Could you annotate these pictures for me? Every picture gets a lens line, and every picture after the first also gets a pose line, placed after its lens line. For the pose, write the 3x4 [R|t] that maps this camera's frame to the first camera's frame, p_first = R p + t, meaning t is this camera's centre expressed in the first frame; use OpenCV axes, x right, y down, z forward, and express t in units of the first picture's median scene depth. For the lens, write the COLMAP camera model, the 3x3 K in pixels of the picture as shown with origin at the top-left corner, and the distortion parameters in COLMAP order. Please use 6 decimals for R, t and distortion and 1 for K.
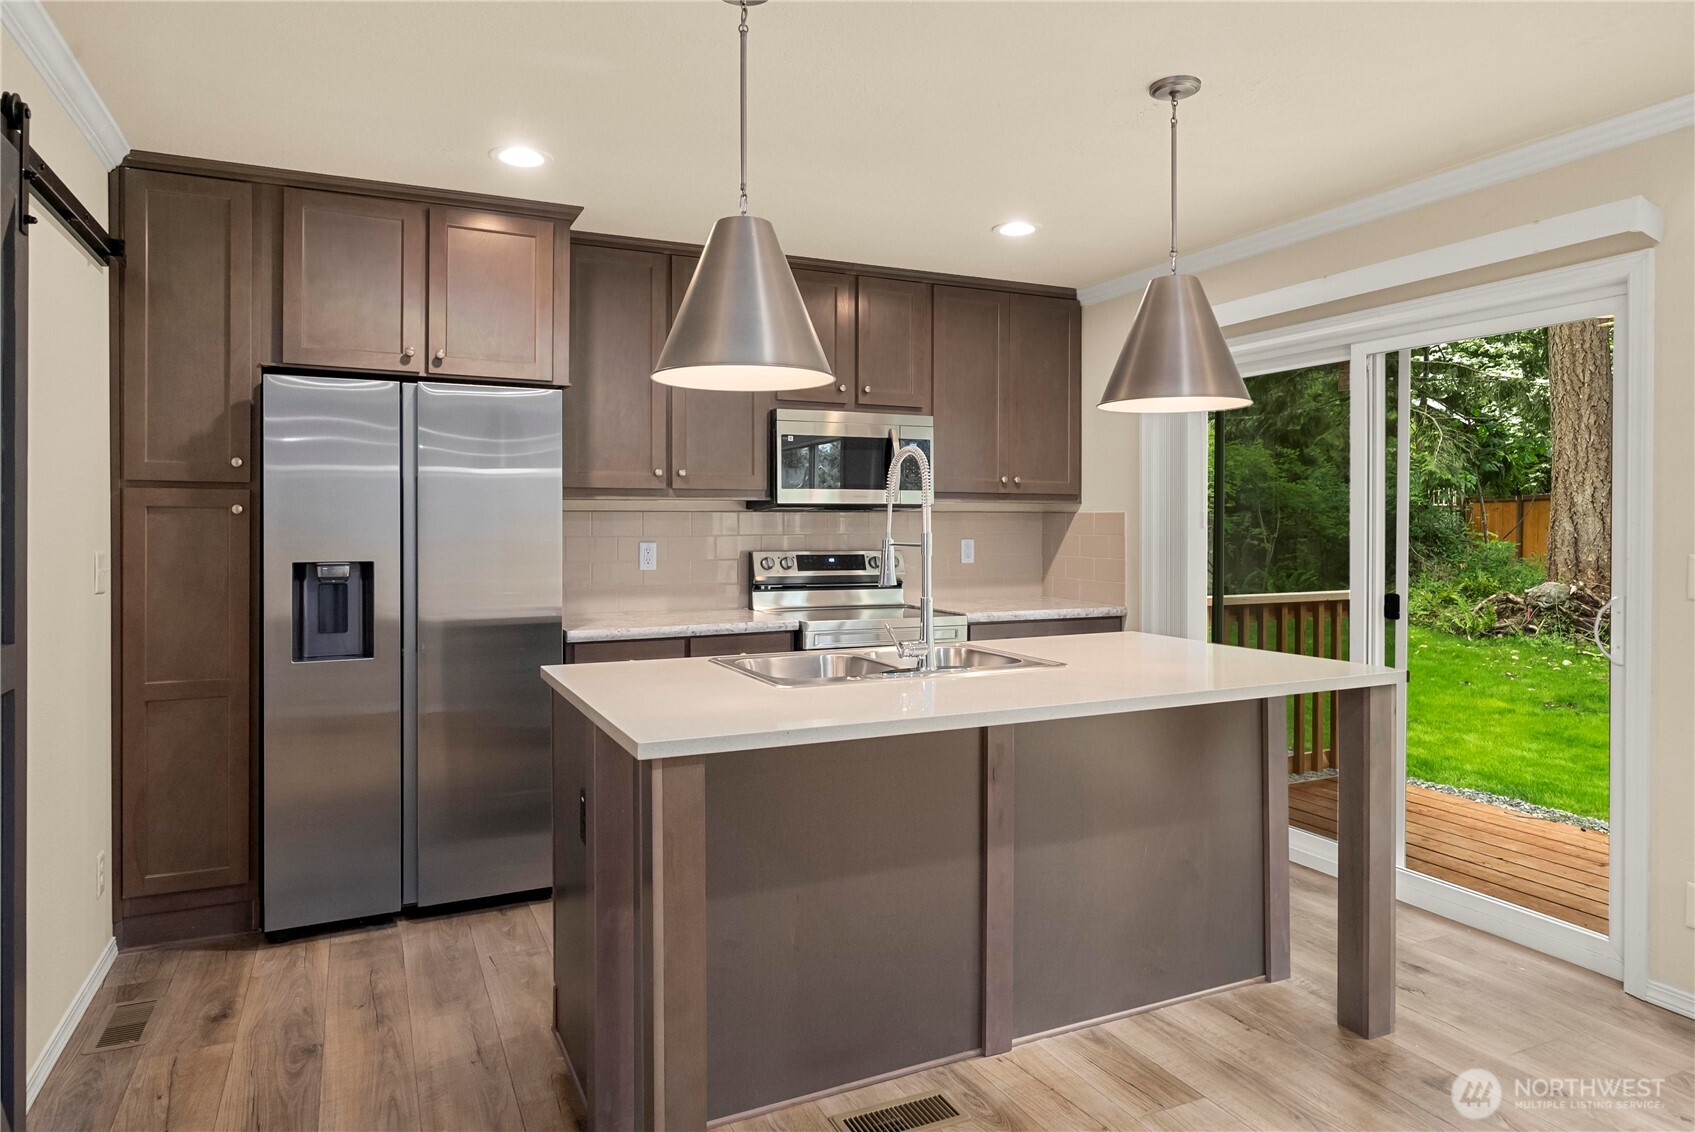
lens RADIAL K [[1035.3, 0, 843.3], [0, 1035.3, 531.6], [0, 0, 1]] dist [-0.000214, 0.002607]
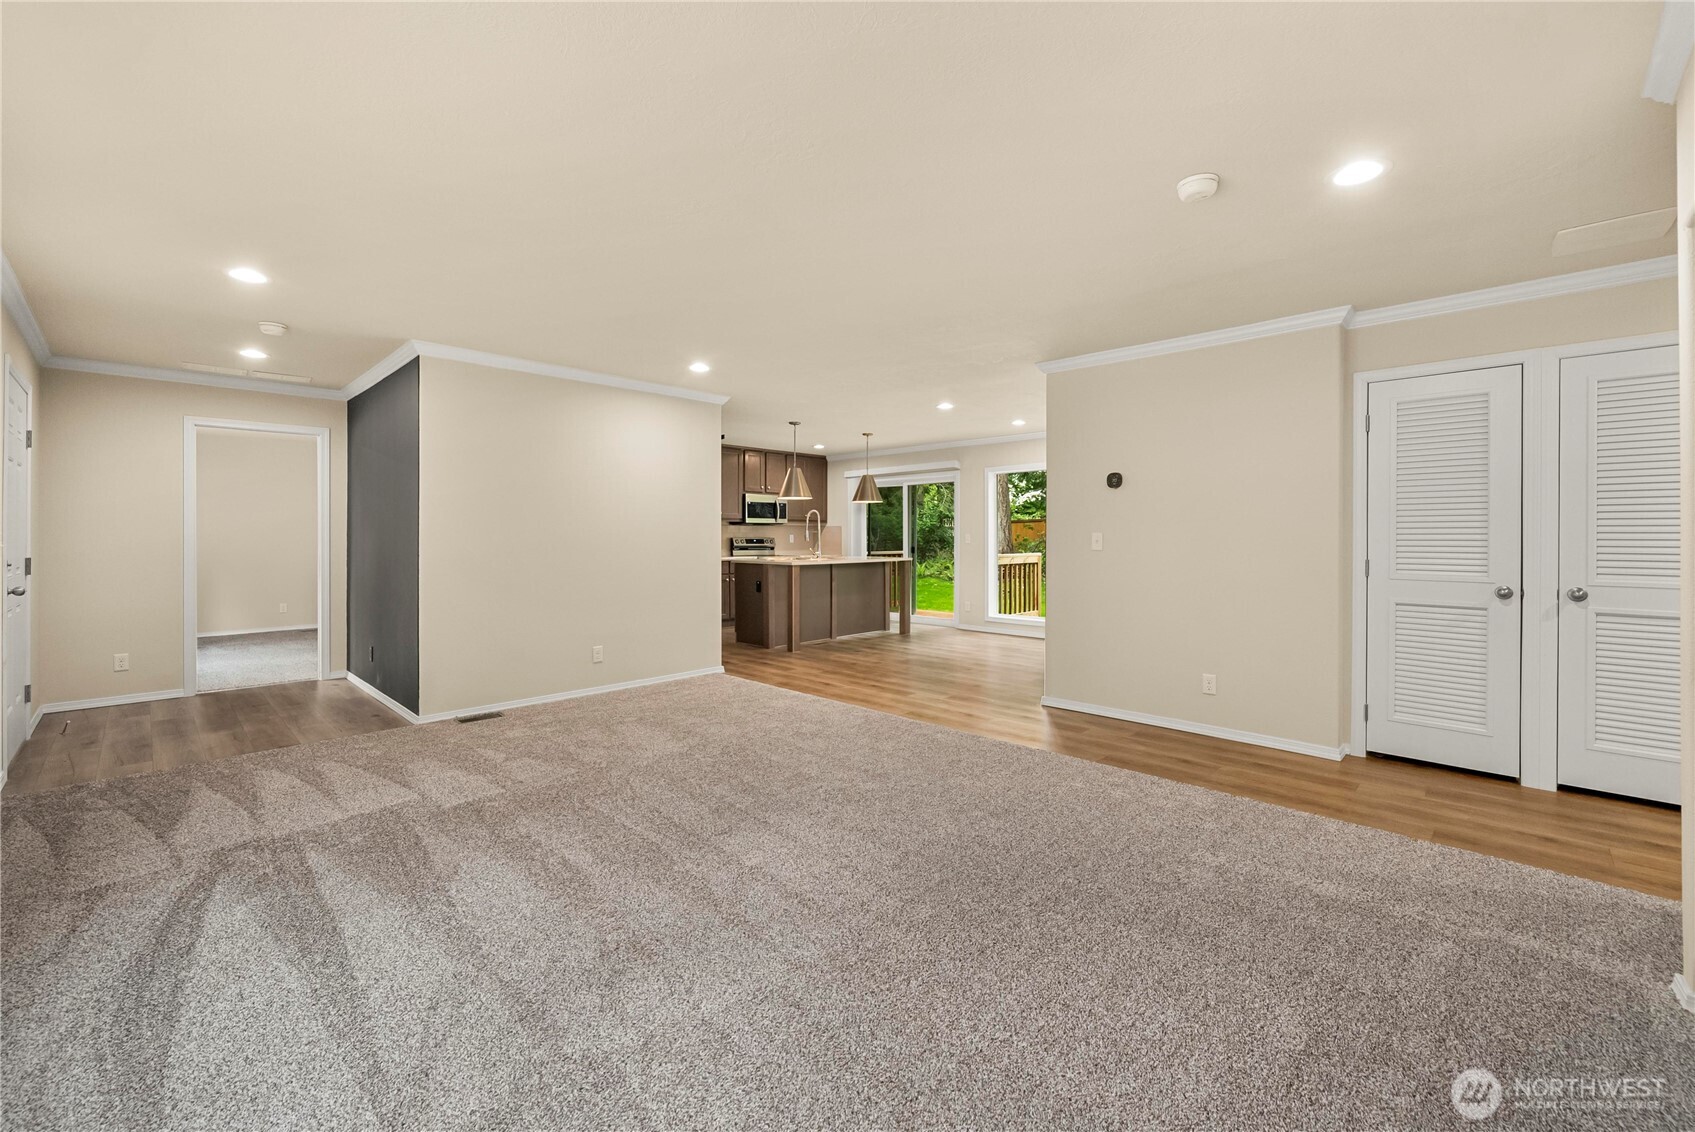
lens RADIAL K [[713.8, 0, 850.0], [0, 713.8, 542.7], [0, 0, 1]] dist [-0.001408, -0.000258]
pose [[0.933133, -0.002769, 0.359521, -0.747294], [0.003424, 0.999993, -0.001186, 0.053151], [-0.359516, 0.002338, 0.933136, -1.620149]]
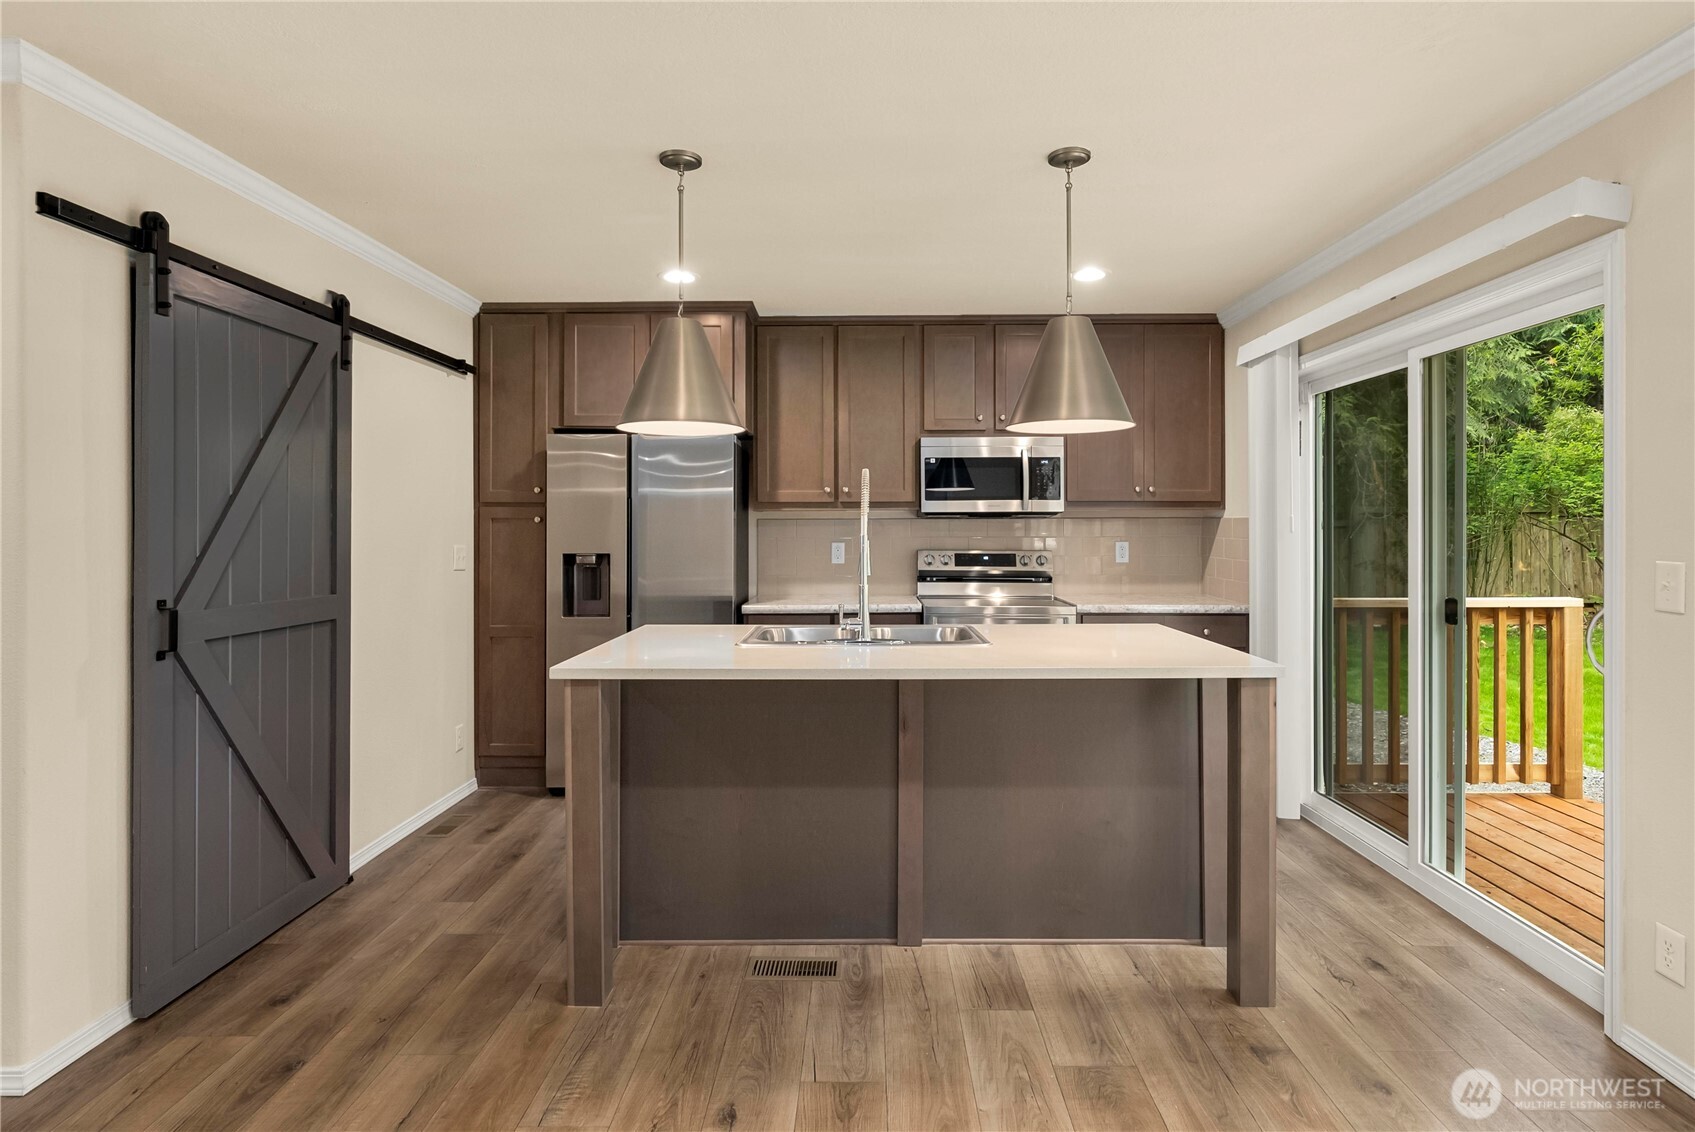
lens RADIAL K [[878.6, 0, 863.3], [0, 878.6, 531.3], [0, 0, 1]] dist [-0.000520, 0.000256]
pose [[0.900898, 0.000848, -0.434029, 0.443683], [-0.002088, 0.999995, -0.002379, -0.001607], [0.434025, 0.003049, 0.900896, 0.002014]]
